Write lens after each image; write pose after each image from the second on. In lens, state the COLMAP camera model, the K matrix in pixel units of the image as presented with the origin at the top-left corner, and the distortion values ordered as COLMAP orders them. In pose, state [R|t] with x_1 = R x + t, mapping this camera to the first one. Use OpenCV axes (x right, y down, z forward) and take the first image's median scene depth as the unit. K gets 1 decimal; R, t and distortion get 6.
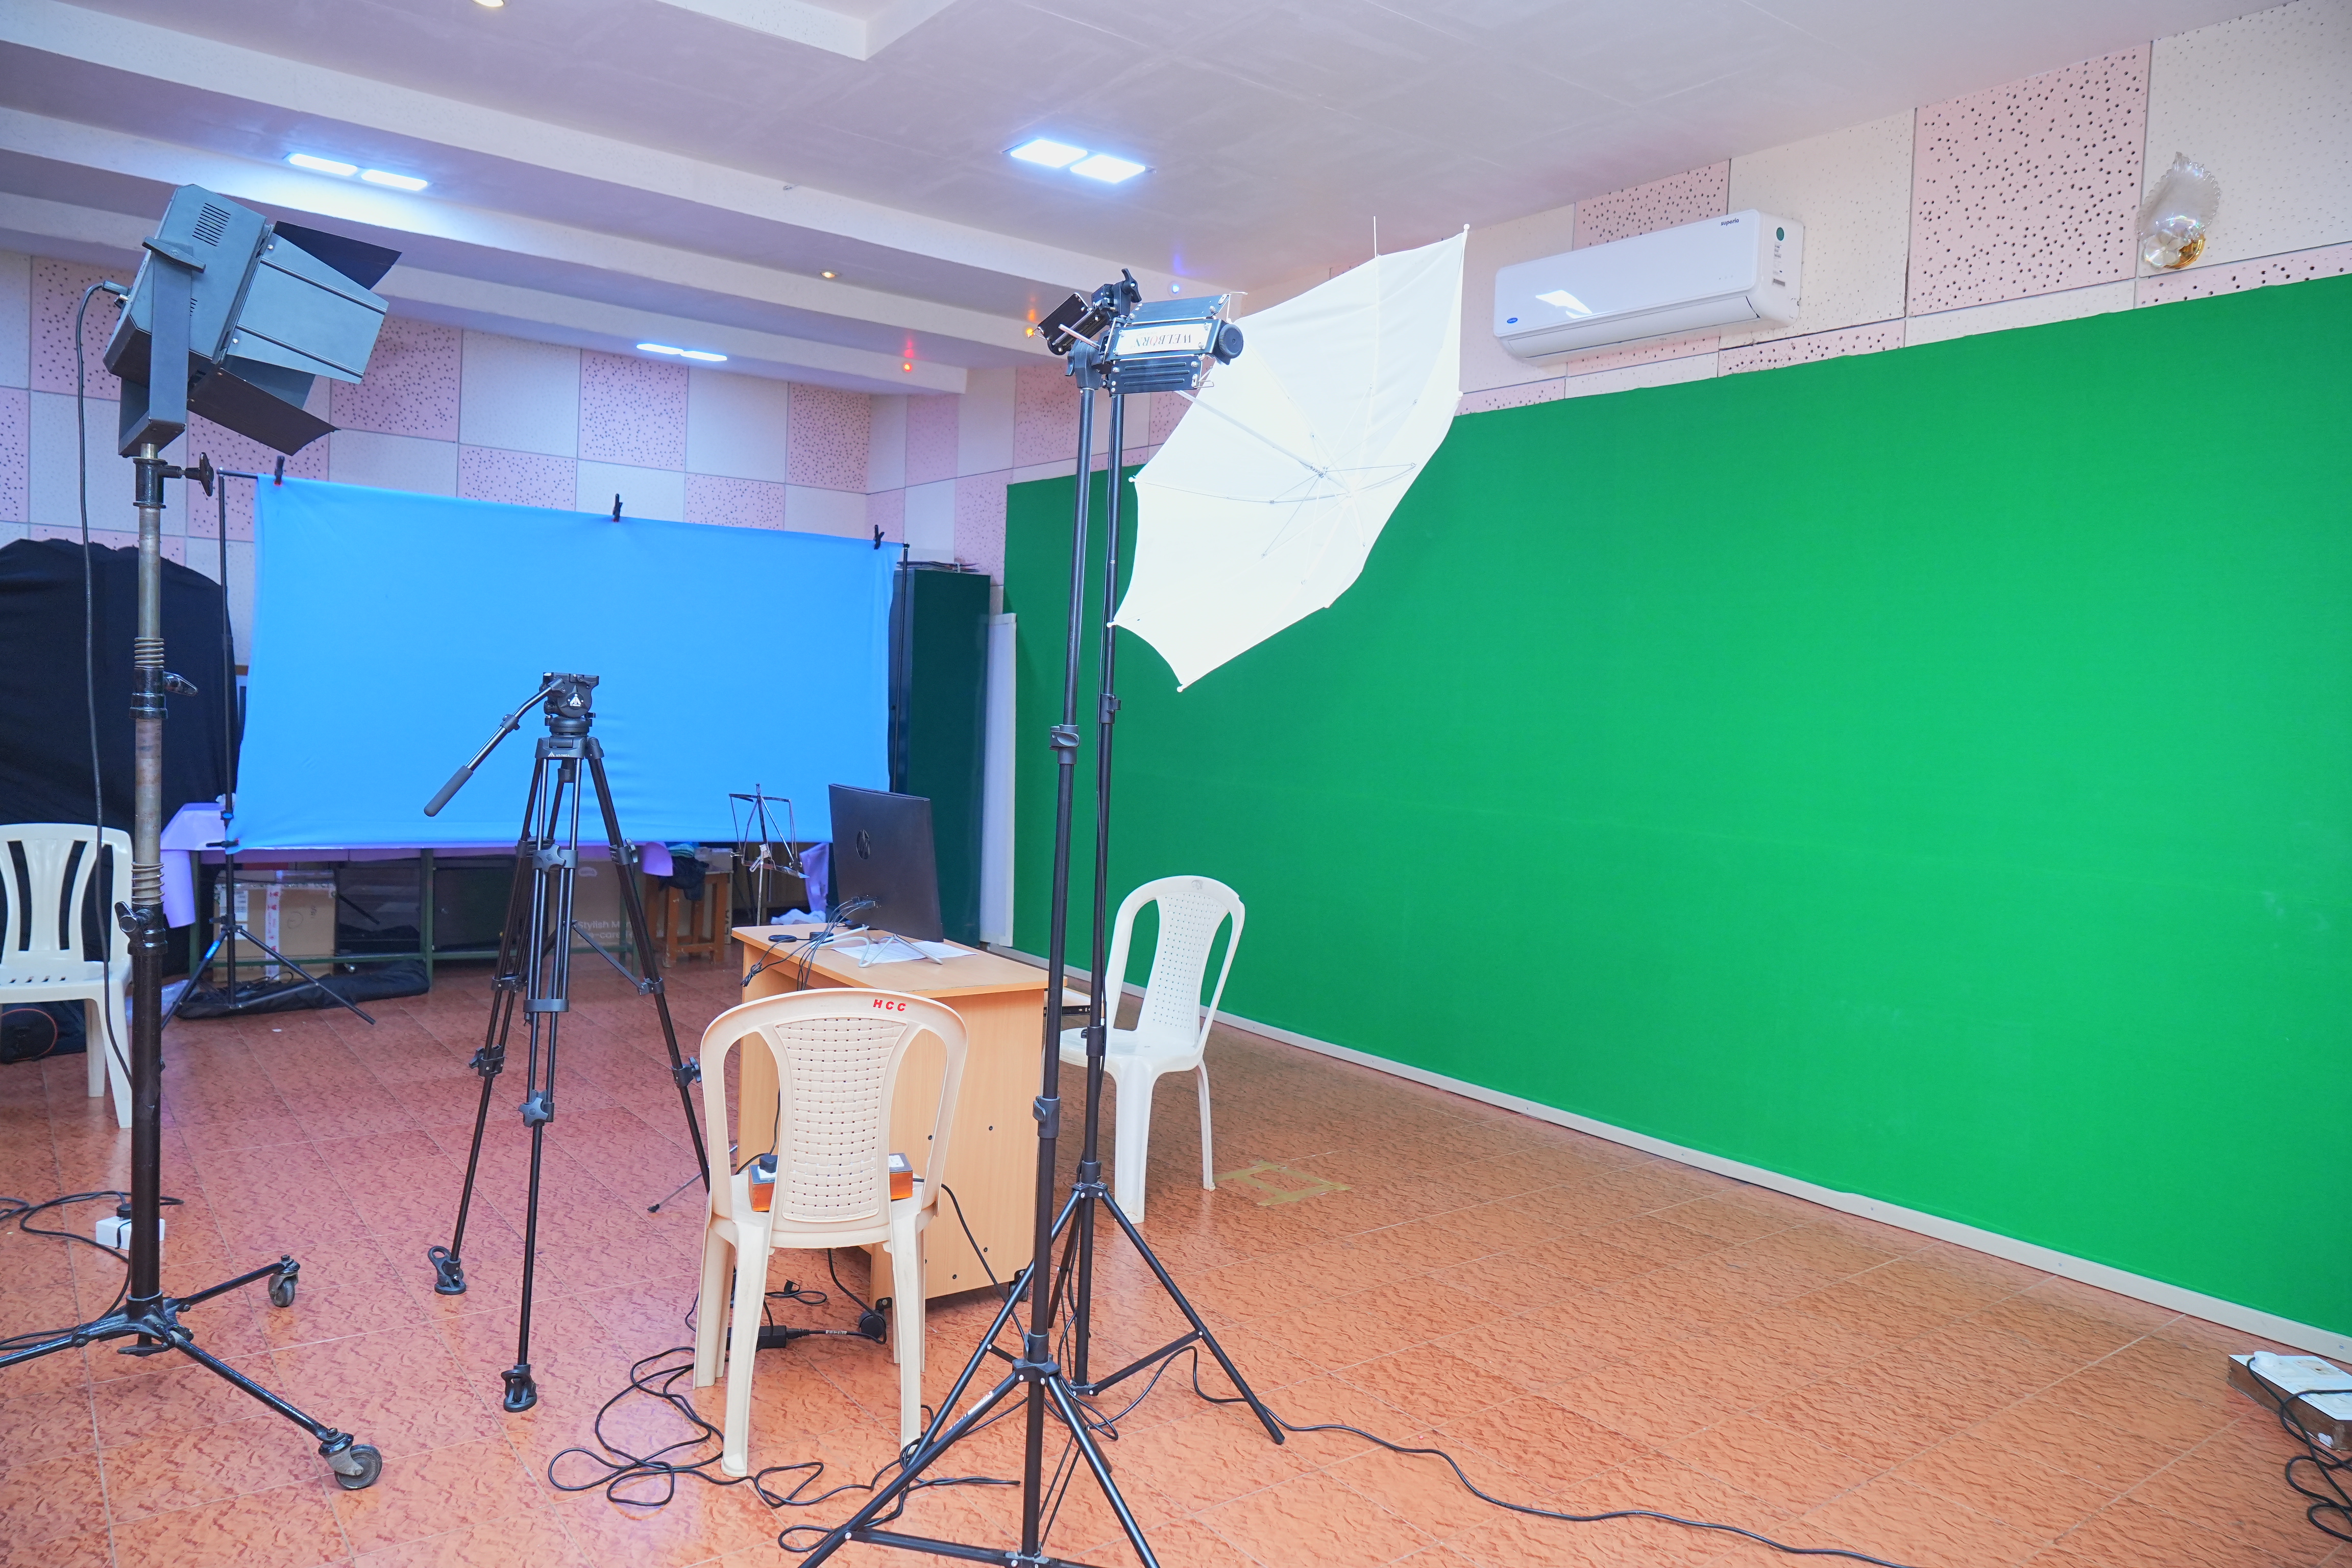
lens RADIAL K [[1566.5, 0, 1205.1], [0, 1566.5, 822.0], [0, 0, 1]] dist [-0.024775, 0.019385]
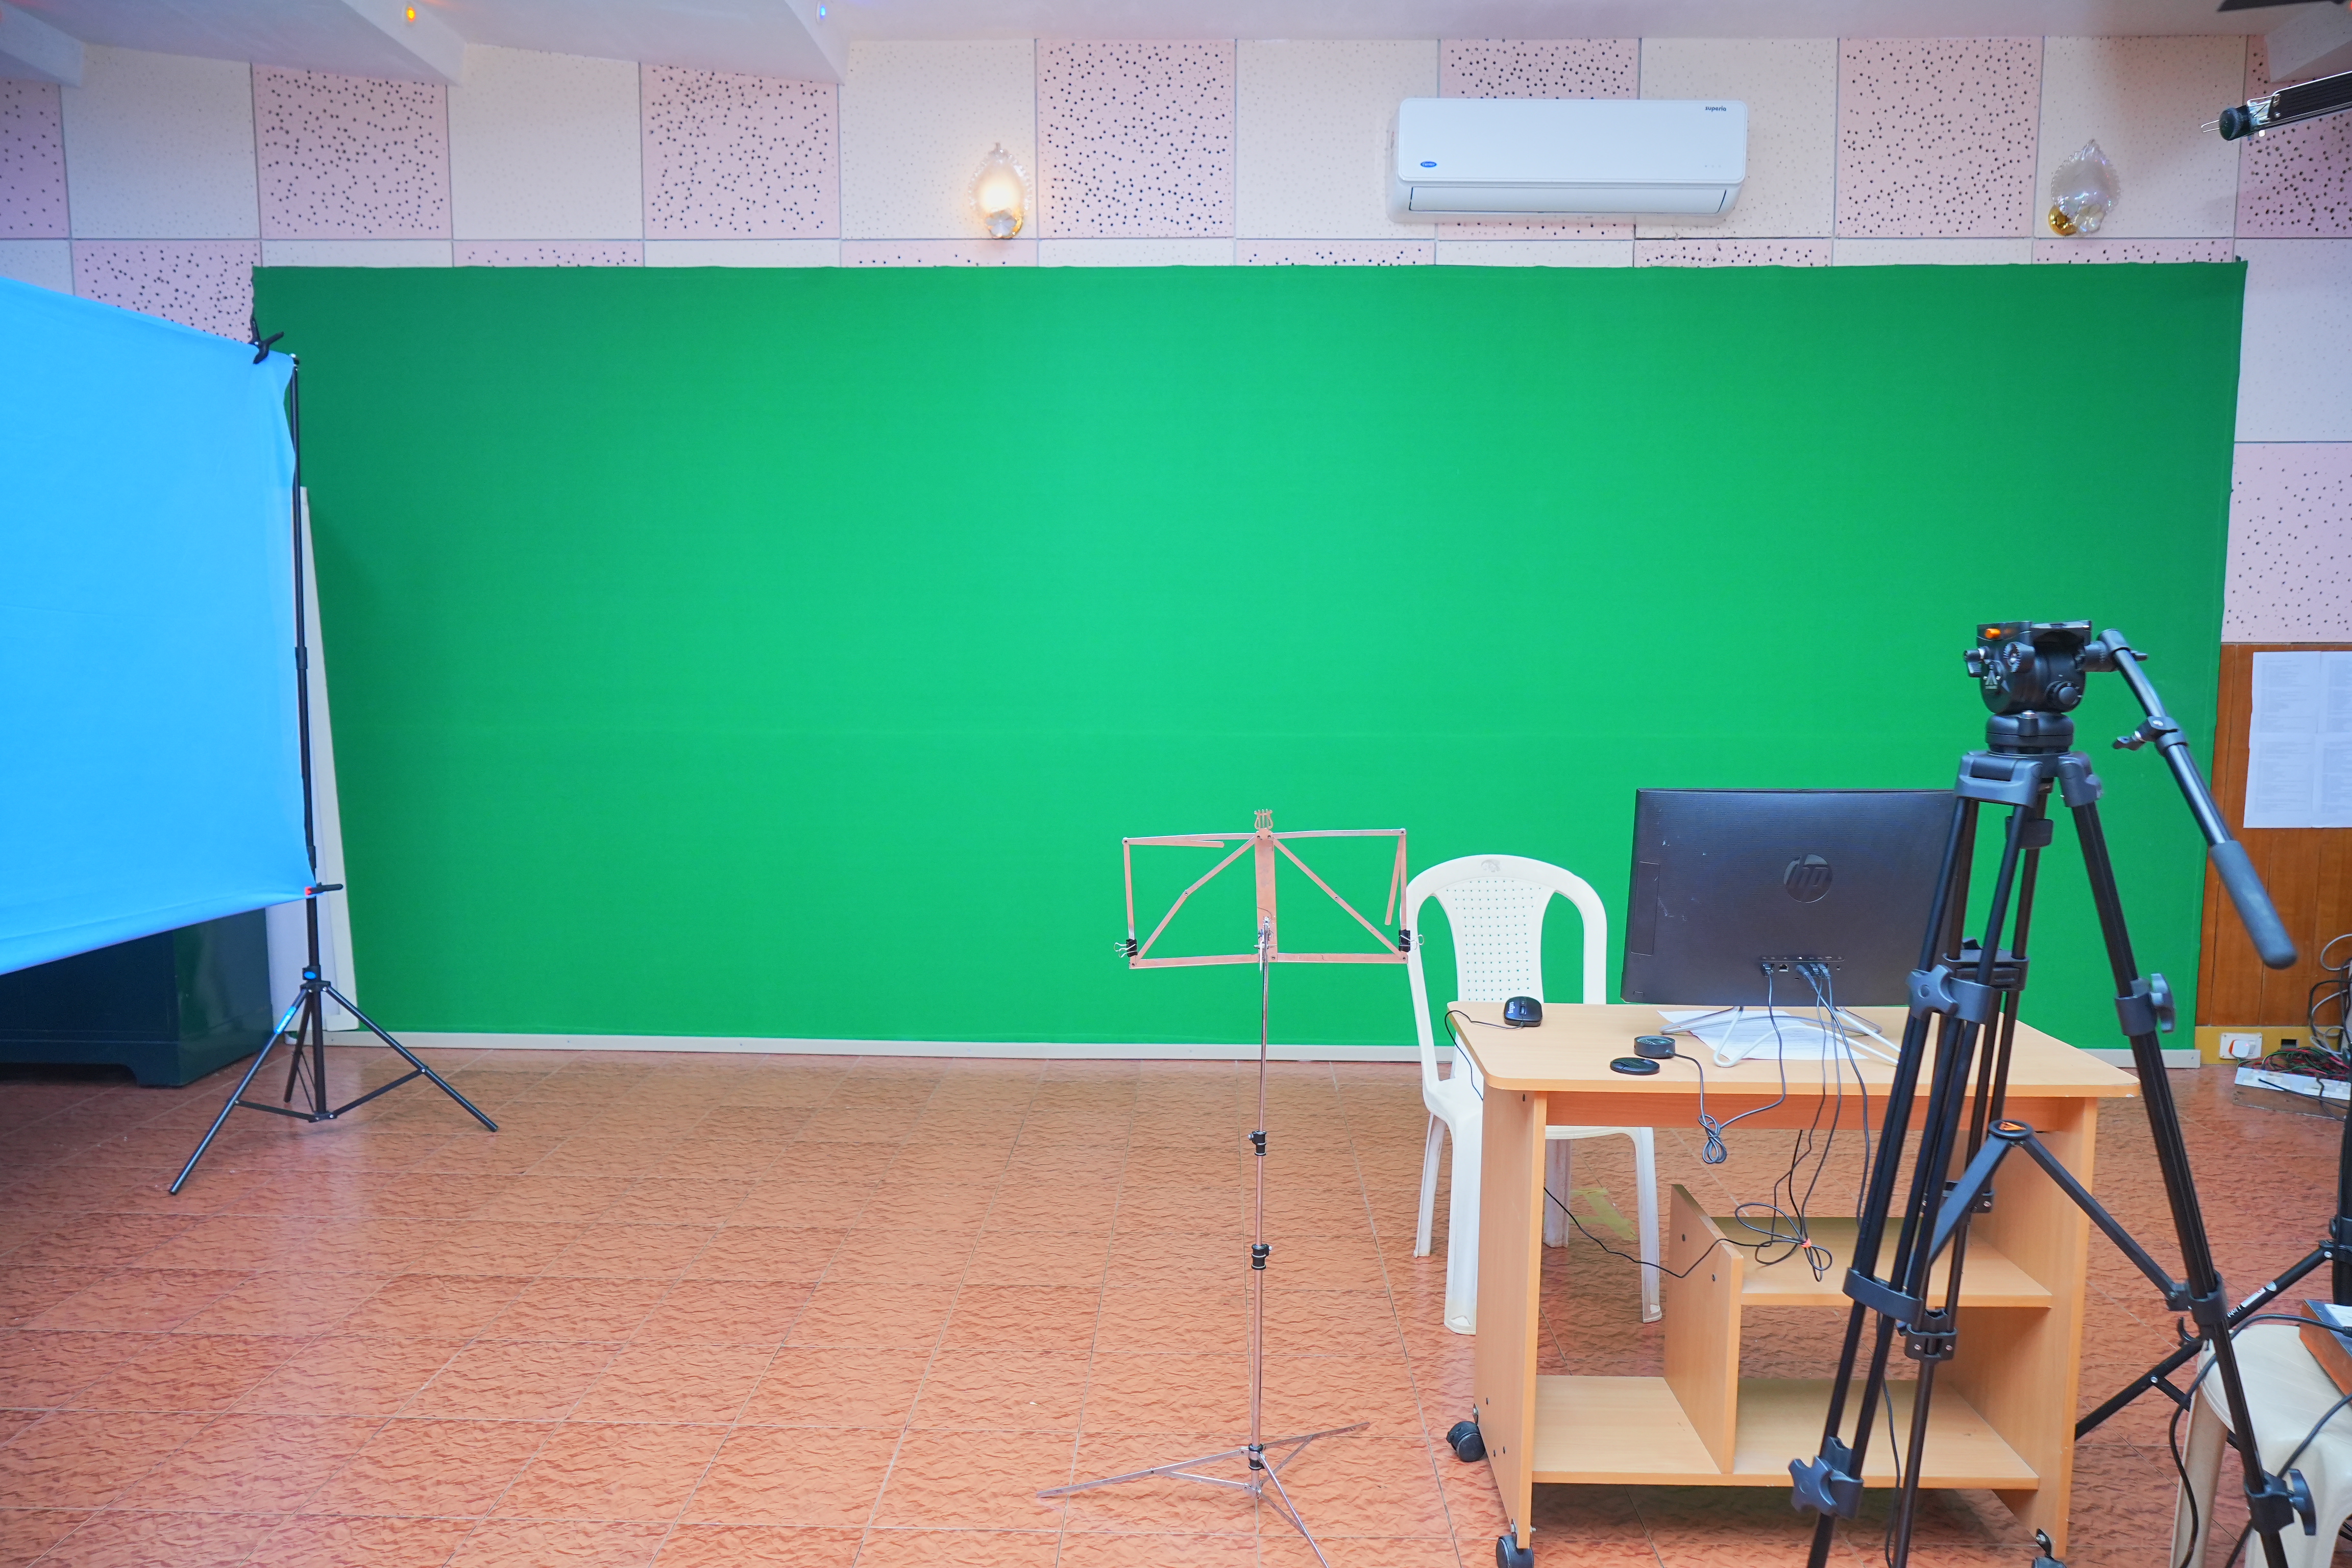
lens RADIAL K [[1566.5, 0, 1195.4], [0, 1566.5, 783.1], [0, 0, 1]] dist [-0.024775, 0.019385]
pose [[0.633237, -0.117915, 0.764923, -0.704068], [0.083199, 0.992970, 0.084193, -0.081143], [-0.769473, 0.010327, 0.638596, 0.674712]]
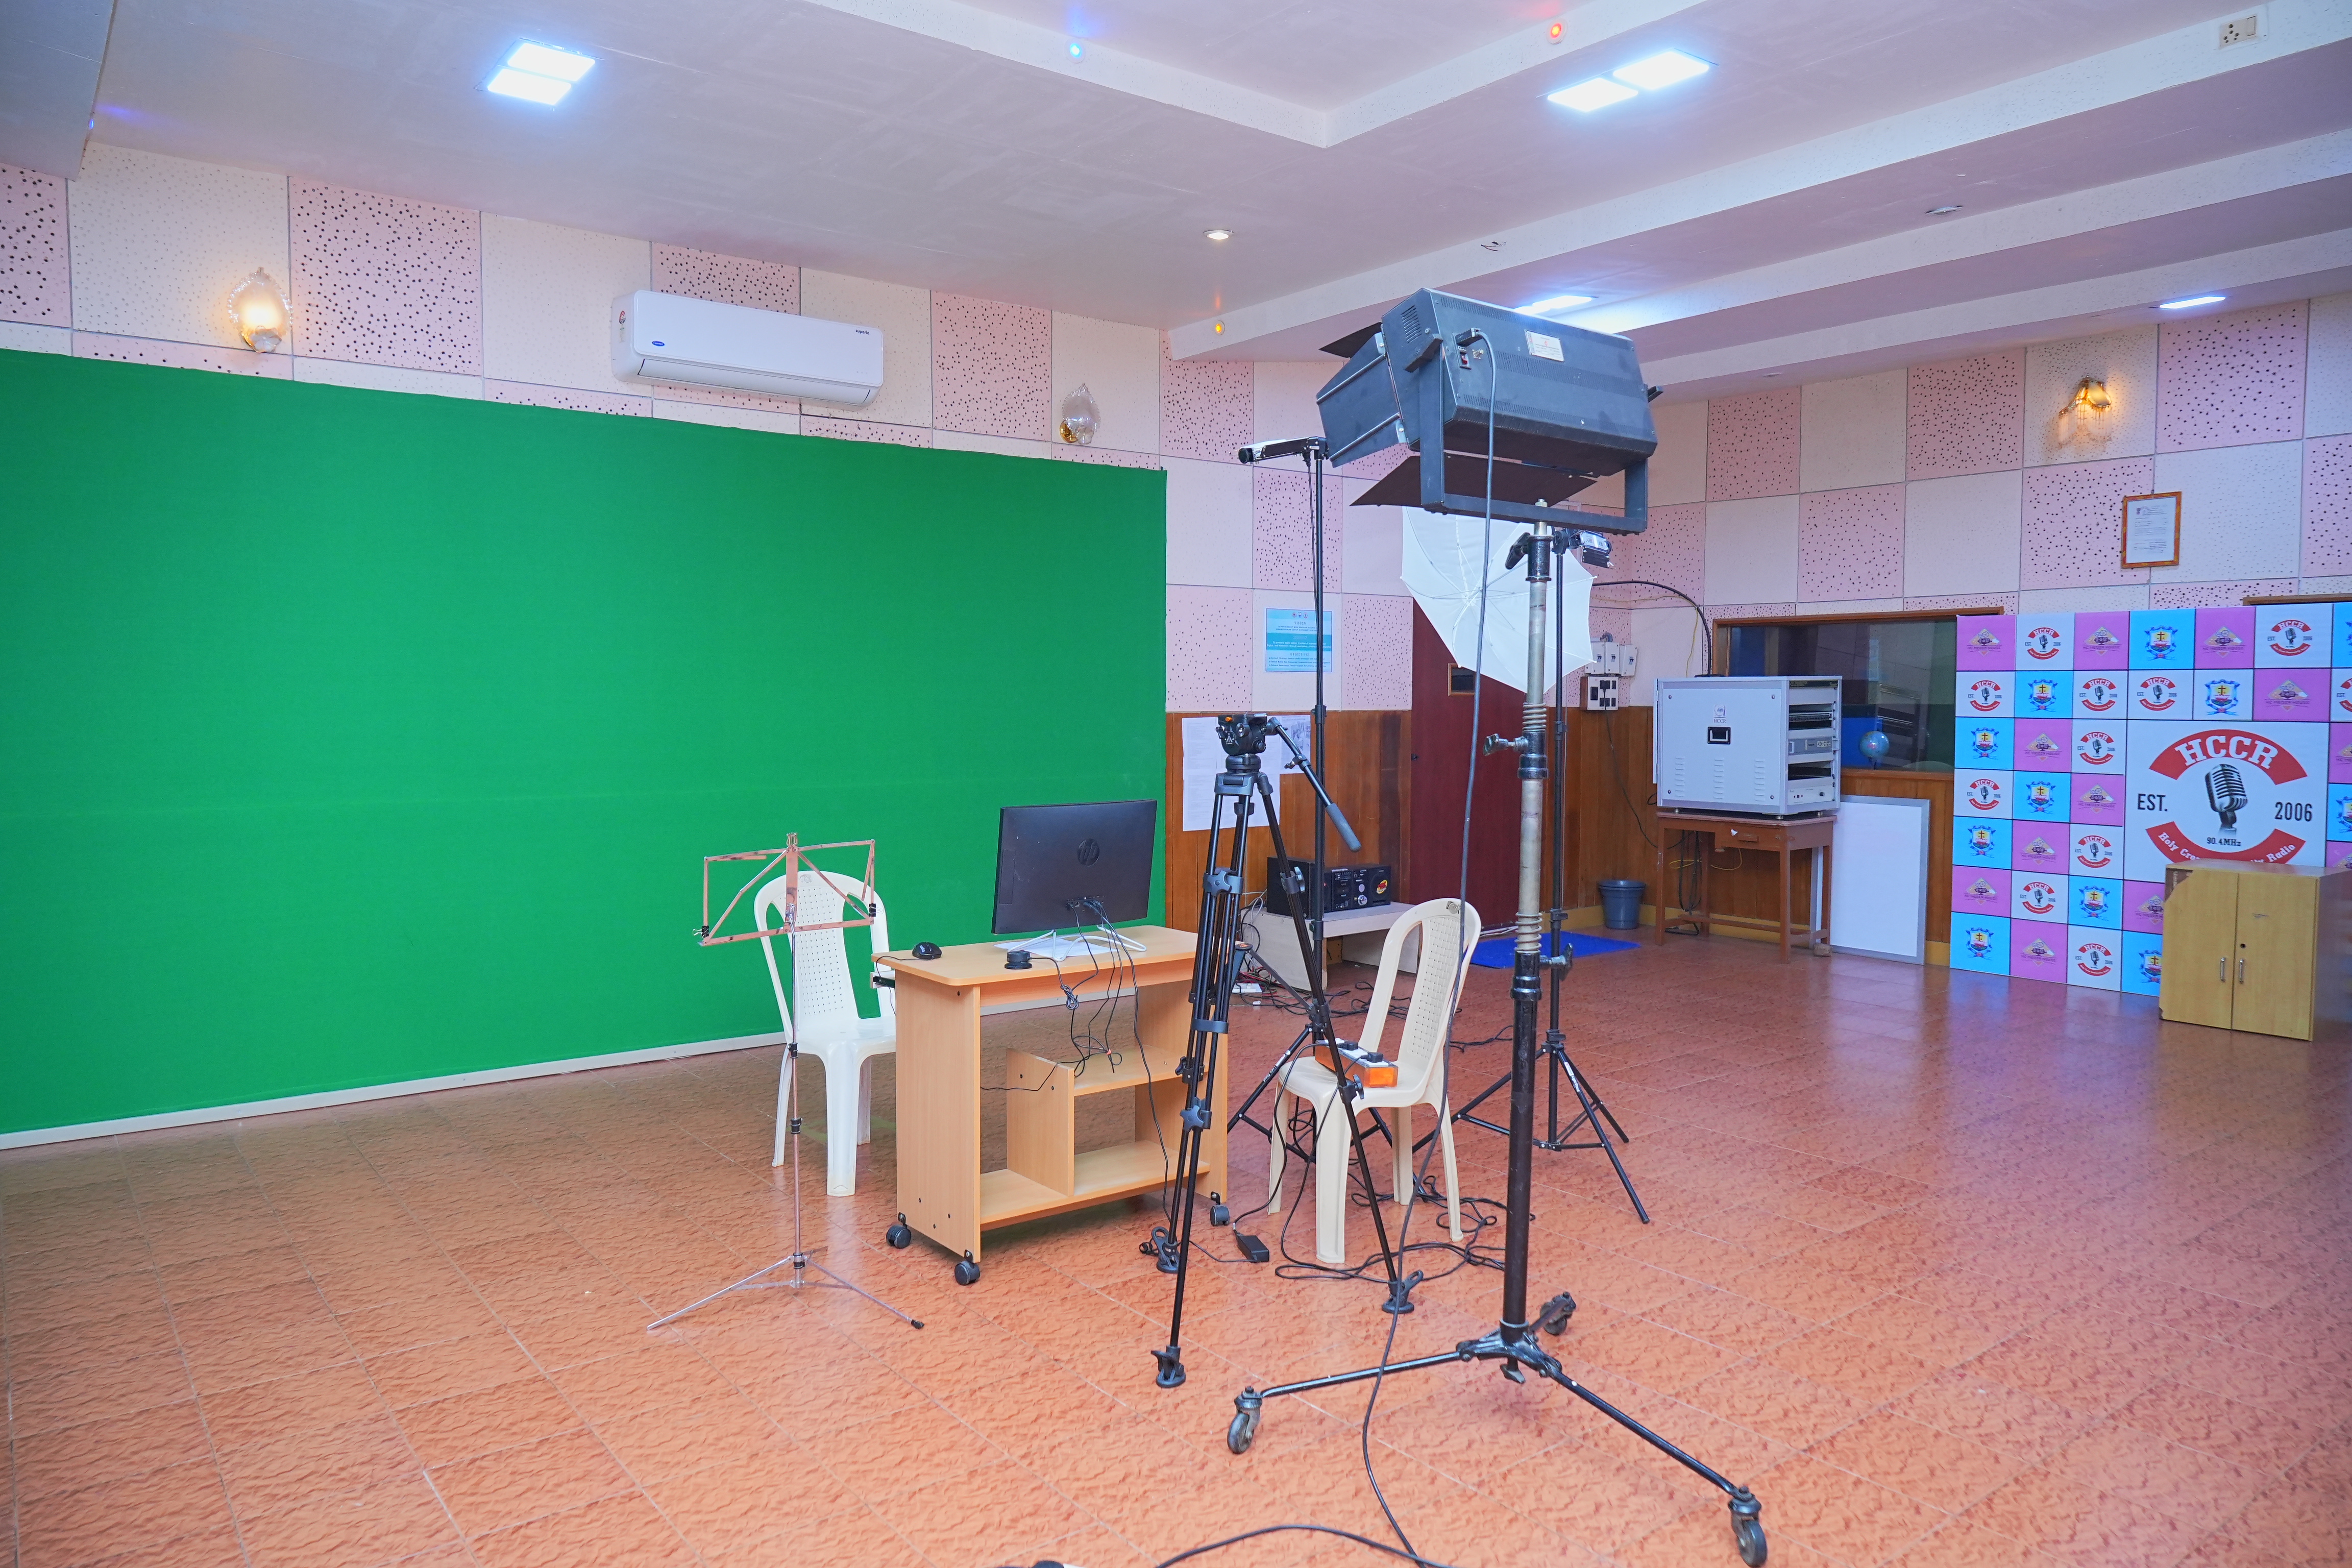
lens RADIAL K [[1566.5, 0, 1190.8], [0, 1566.5, 781.9], [0, 0, 1]] dist [-0.024775, 0.019385]
pose [[0.004344, -0.100092, 0.994969, -1.112982], [0.073993, 0.992283, 0.099499, -0.119795], [-0.997249, 0.073188, 0.011717, 0.777035]]
